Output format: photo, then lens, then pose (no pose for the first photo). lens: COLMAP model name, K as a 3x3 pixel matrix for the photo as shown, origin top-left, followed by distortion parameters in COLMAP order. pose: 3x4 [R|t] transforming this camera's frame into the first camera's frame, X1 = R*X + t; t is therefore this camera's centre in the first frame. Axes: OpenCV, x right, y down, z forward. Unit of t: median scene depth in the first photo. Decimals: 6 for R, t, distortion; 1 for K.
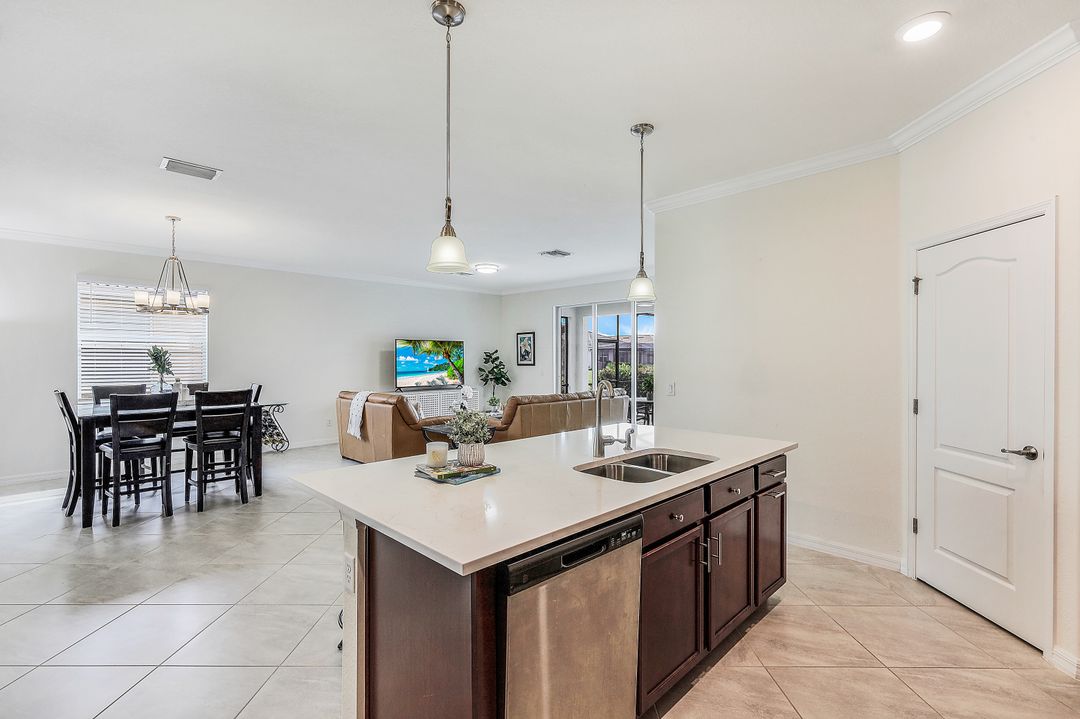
lens RADIAL K [[493.2, 0, 544.4], [0, 493.2, 359.7], [0, 0, 1]] dist [0.017599, 0.000042]
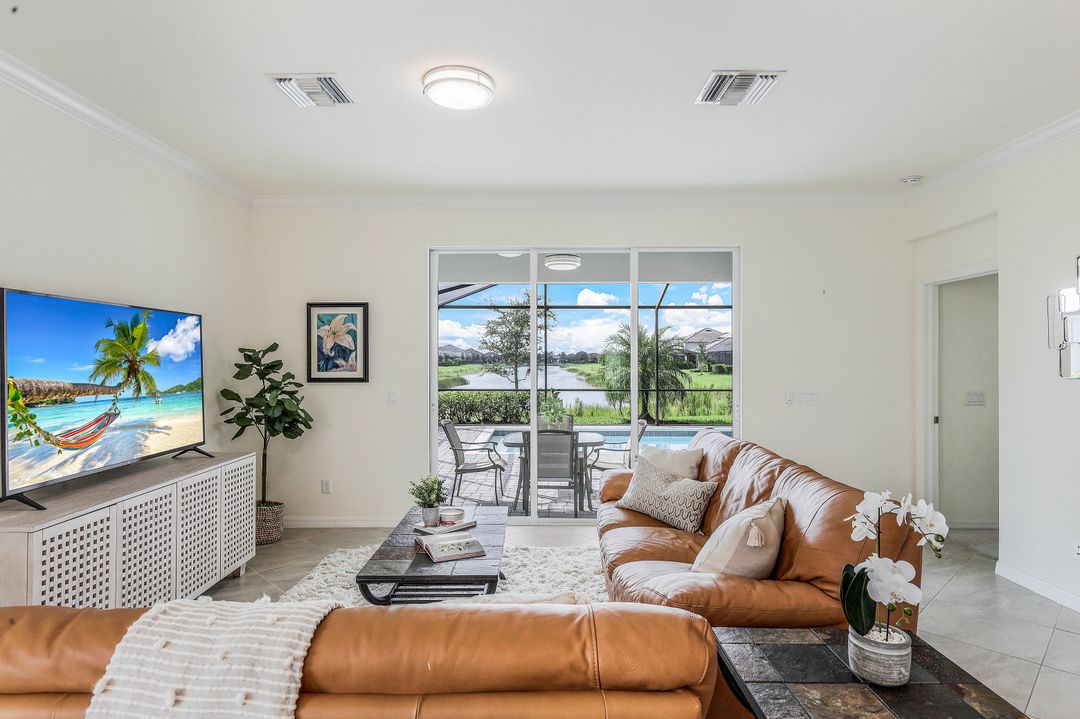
lens RADIAL K [[593.7, 0, 537.8], [0, 593.7, 360.6], [0, 0, 1]] dist [-0.019741, -0.000170]
pose [[0.720238, 0.001055, 0.693726, -0.439041], [0.001275, 0.999995, -0.002844, -0.007700], [-0.693726, 0.002933, 0.720233, 0.863104]]
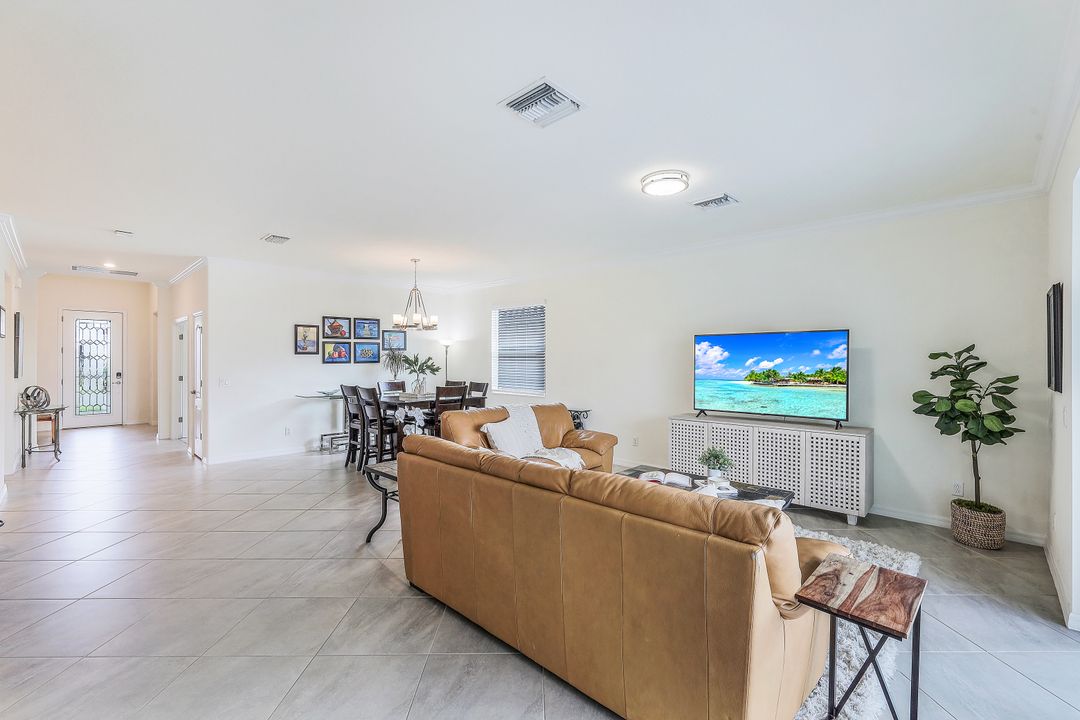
lens RADIAL K [[460.4, 0, 535.7], [0, 460.4, 359.7], [0, 0, 1]] dist [0.000469, -0.000282]
pose [[0.007906, 0.001854, -0.999967, 0.432953], [-0.004786, 0.999987, 0.001817, -0.011248], [0.999957, 0.004772, 0.007915, 1.095073]]
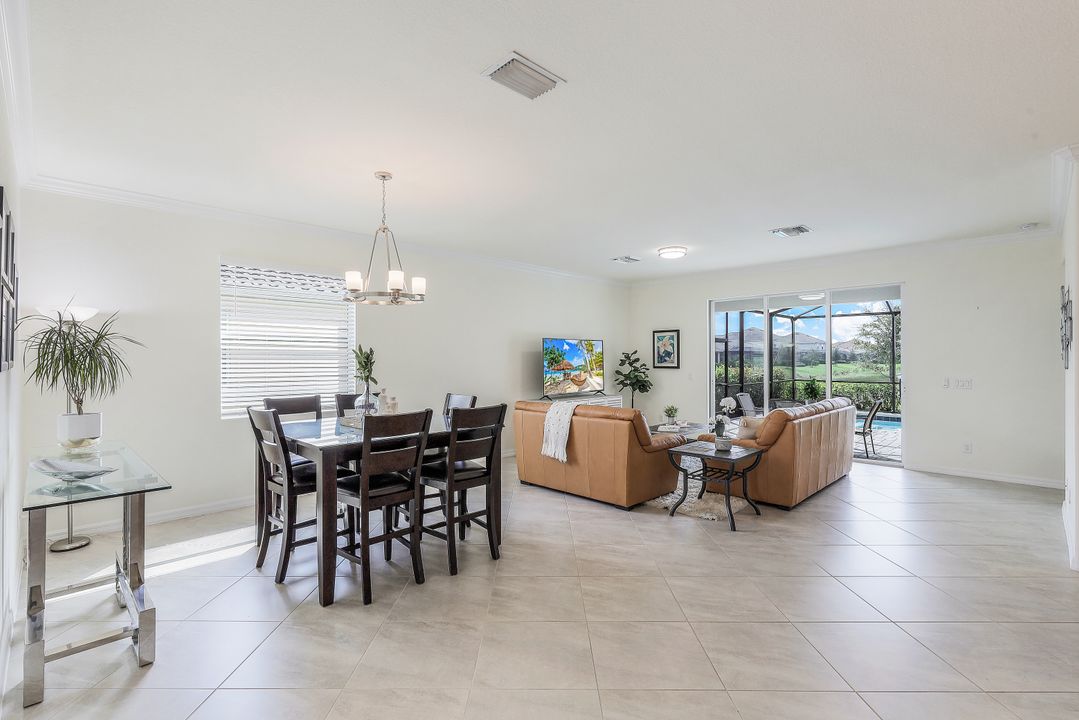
lens RADIAL K [[490.5, 0, 539.3], [0, 490.5, 357.4], [0, 0, 1]] dist [-0.010472, -0.000056]
pose [[0.999929, -0.000206, -0.011923, -0.417306], [0.000136, 0.999983, -0.005843, -0.003671], [0.011924, 0.005841, 0.999912, 0.218889]]
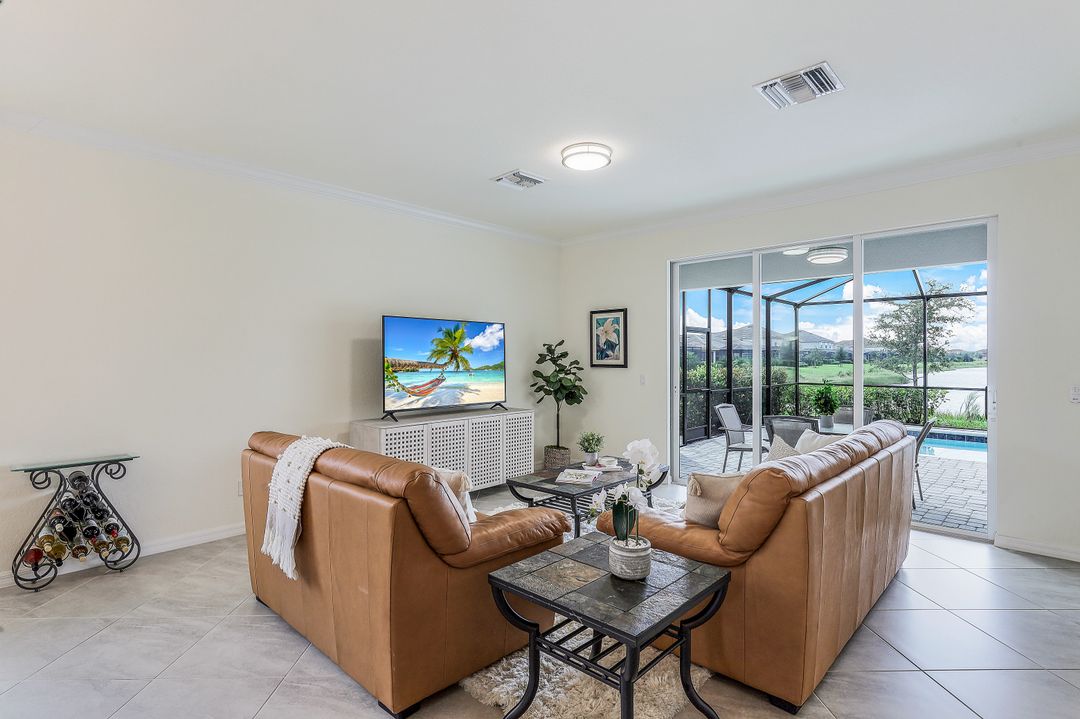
lens RADIAL K [[531.9, 0, 543.9], [0, 531.9, 356.7], [0, 0, 1]] dist [-0.003082, -0.000451]
pose [[0.999671, 0.002977, 0.025474, -0.212592], [-0.002849, 0.999983, -0.005041, 0.004565], [-0.025489, 0.004967, 0.999663, 0.638306]]
